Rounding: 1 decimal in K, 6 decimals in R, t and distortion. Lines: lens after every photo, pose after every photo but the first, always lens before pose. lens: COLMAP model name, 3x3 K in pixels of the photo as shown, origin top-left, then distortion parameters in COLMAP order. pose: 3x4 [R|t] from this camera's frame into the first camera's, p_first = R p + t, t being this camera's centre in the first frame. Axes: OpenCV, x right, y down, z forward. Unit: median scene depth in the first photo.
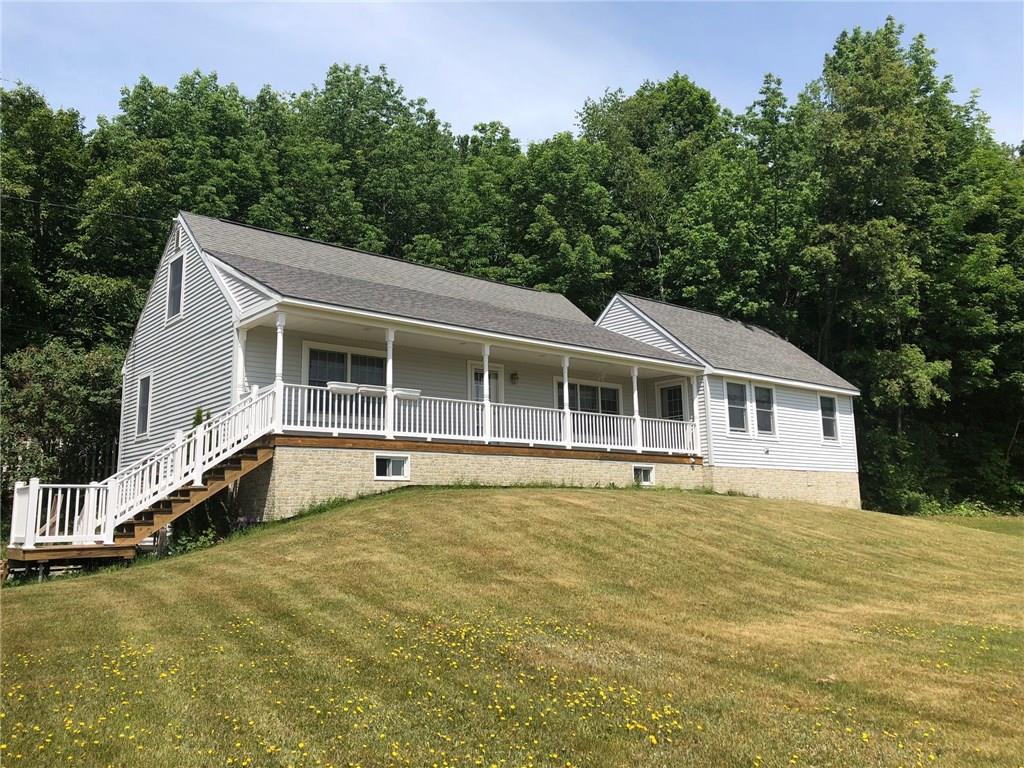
lens RADIAL K [[837.3, 0, 512.0], [0, 837.3, 384.0], [0, 0, 1]] dist [0.065598, 0.002873]
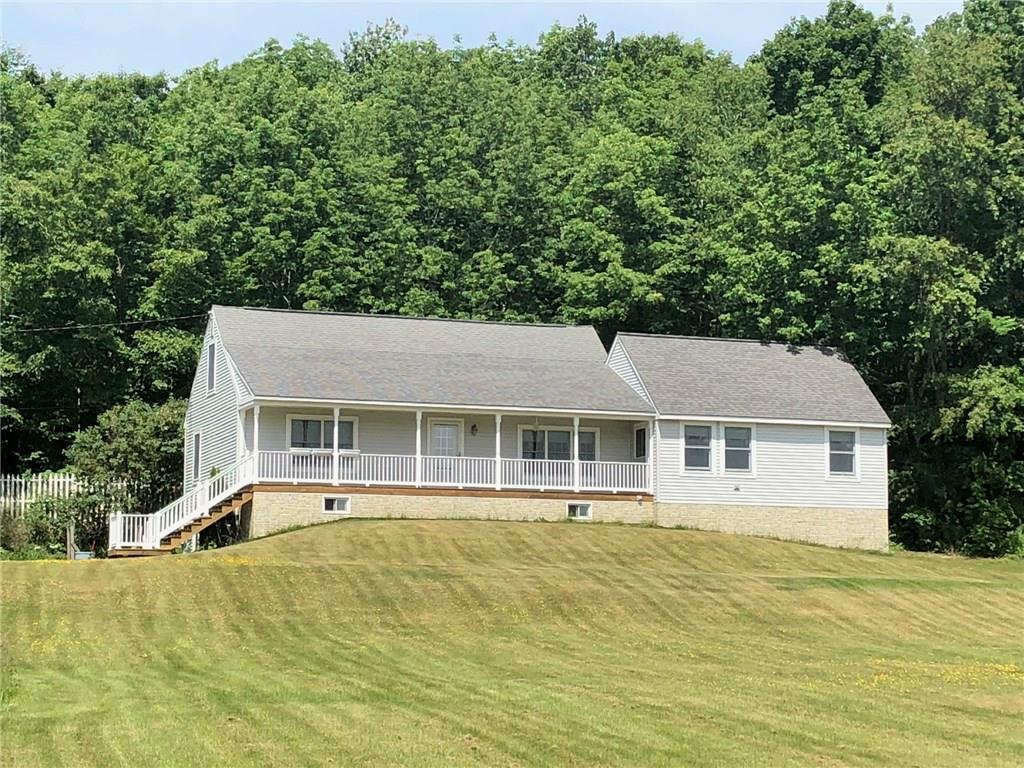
lens RADIAL K [[2772.3, 0, 512.0], [0, 2772.3, 384.0], [0, 0, 1]] dist [-0.639639, 49.601878]
pose [[0.929057, -0.018561, -0.369470, 1.536382], [0.039145, 0.998066, 0.048293, -0.264019], [0.367859, -0.059330, 0.927987, -2.665608]]
